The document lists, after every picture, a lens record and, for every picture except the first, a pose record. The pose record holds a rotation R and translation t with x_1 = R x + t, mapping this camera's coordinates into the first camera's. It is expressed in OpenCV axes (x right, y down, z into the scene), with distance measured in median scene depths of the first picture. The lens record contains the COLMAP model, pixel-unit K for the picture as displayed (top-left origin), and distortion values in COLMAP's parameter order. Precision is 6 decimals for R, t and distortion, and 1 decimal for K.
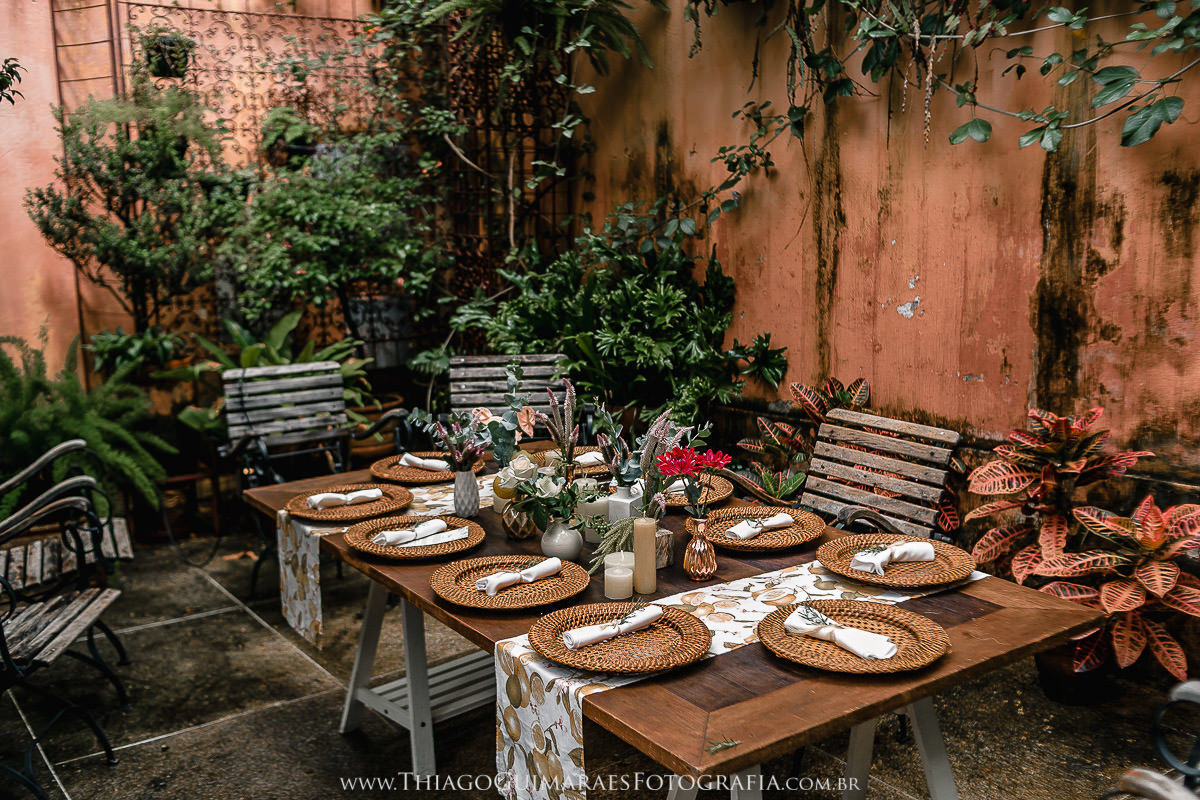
lens RADIAL K [[1156.9, 0, 600.0], [0, 1156.9, 400.0], [0, 0, 1]] dist [-0.007197, 0.003343]
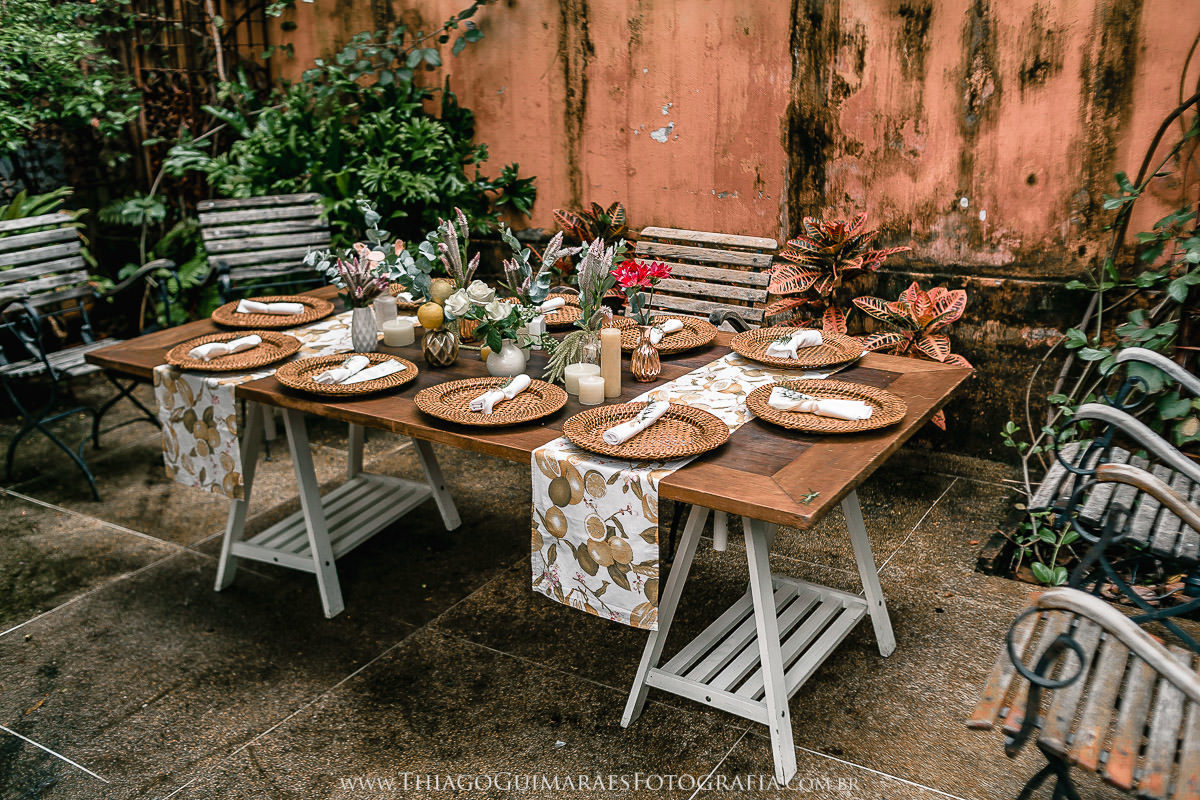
lens RADIAL K [[1156.9, 0, 600.0], [0, 1156.9, 400.0], [0, 0, 1]] dist [-0.007197, 0.003343]
pose [[0.923685, -0.112073, 0.366396, -0.241990], [0.061821, 0.987329, 0.146152, 0.005911], [-0.378133, -0.112347, 0.918909, -0.000750]]
